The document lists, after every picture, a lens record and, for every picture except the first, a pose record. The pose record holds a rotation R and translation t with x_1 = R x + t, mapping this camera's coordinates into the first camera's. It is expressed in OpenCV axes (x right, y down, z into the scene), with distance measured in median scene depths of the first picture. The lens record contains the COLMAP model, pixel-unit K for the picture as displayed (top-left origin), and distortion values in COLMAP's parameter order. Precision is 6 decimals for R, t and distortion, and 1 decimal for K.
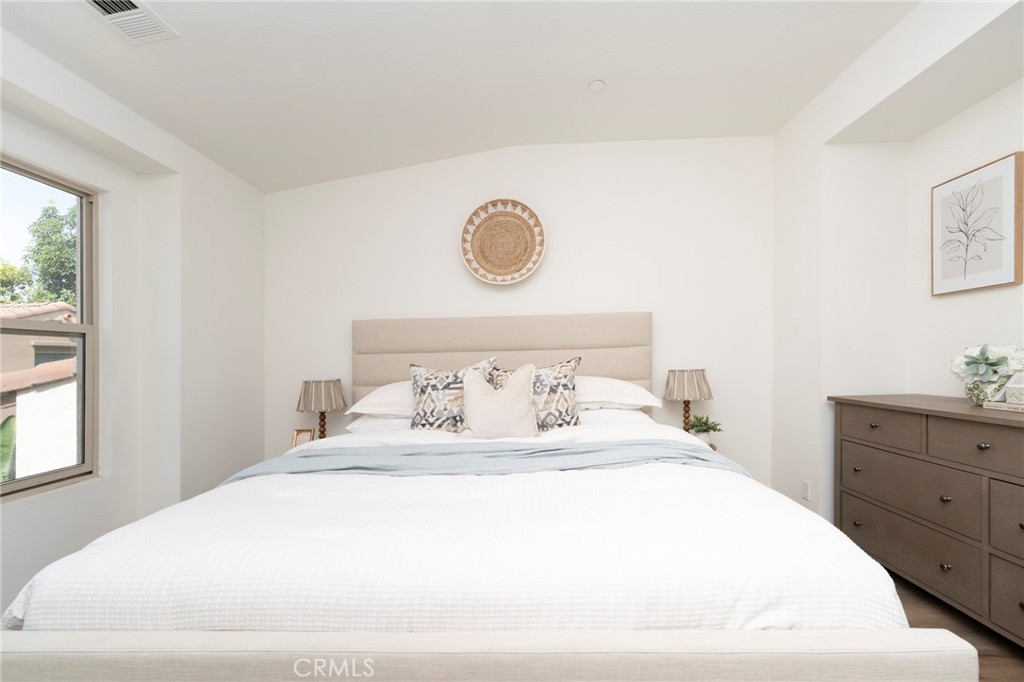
lens RADIAL K [[418.9, 0, 519.7], [0, 418.9, 339.9], [0, 0, 1]] dist [0.002300, -0.002216]
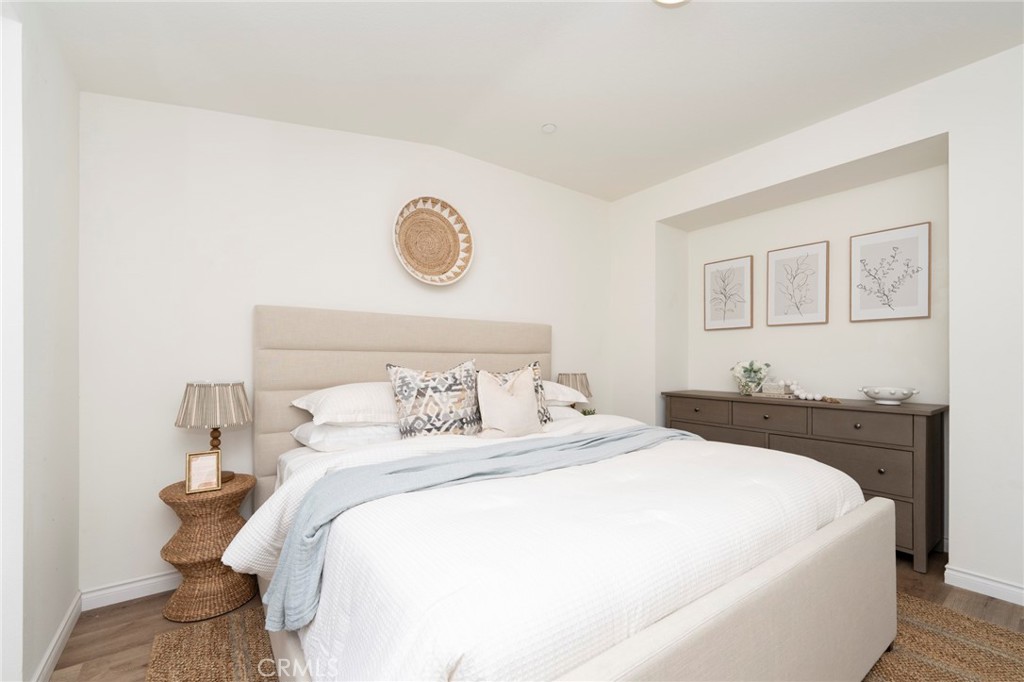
lens RADIAL K [[418.9, 0, 500.1], [0, 418.9, 341.5], [0, 0, 1]] dist [0.002300, -0.002216]
pose [[0.801934, 0.055573, 0.594823, -0.613225], [-0.049802, 0.998417, -0.026137, 0.021983], [-0.595334, -0.008663, 0.803432, 0.151023]]
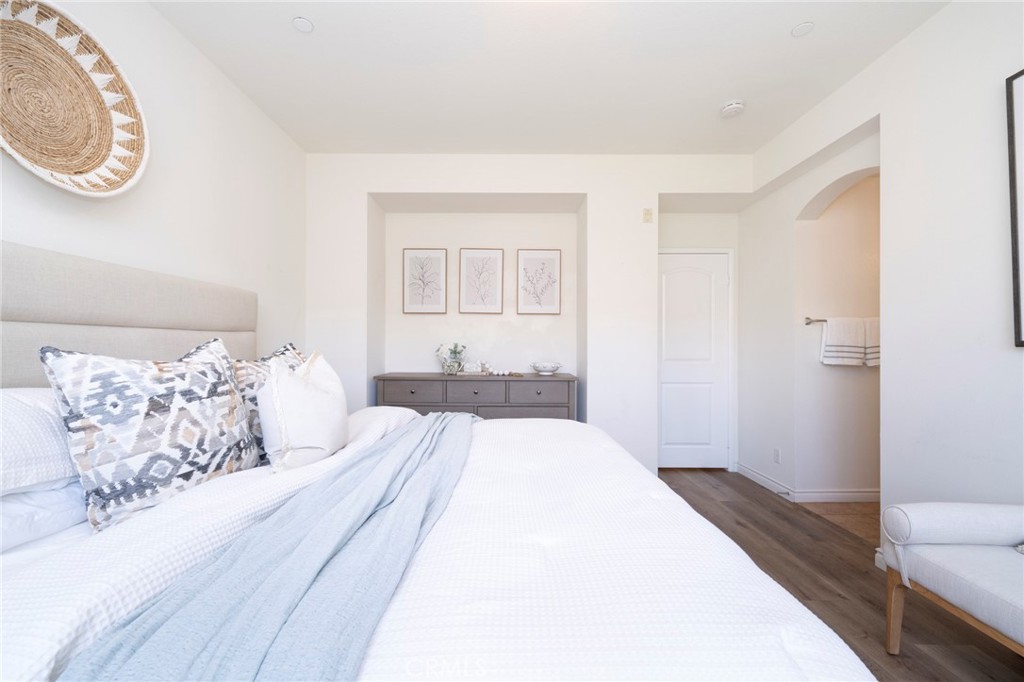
lens RADIAL K [[418.9, 0, 503.7], [0, 418.9, 329.9], [0, 0, 1]] dist [0.002300, -0.002216]
pose [[-0.021054, 0.062883, 0.997799, -0.665077], [-0.047896, 0.996811, -0.063832, 0.047599], [-0.998630, -0.049134, -0.017975, 0.606132]]
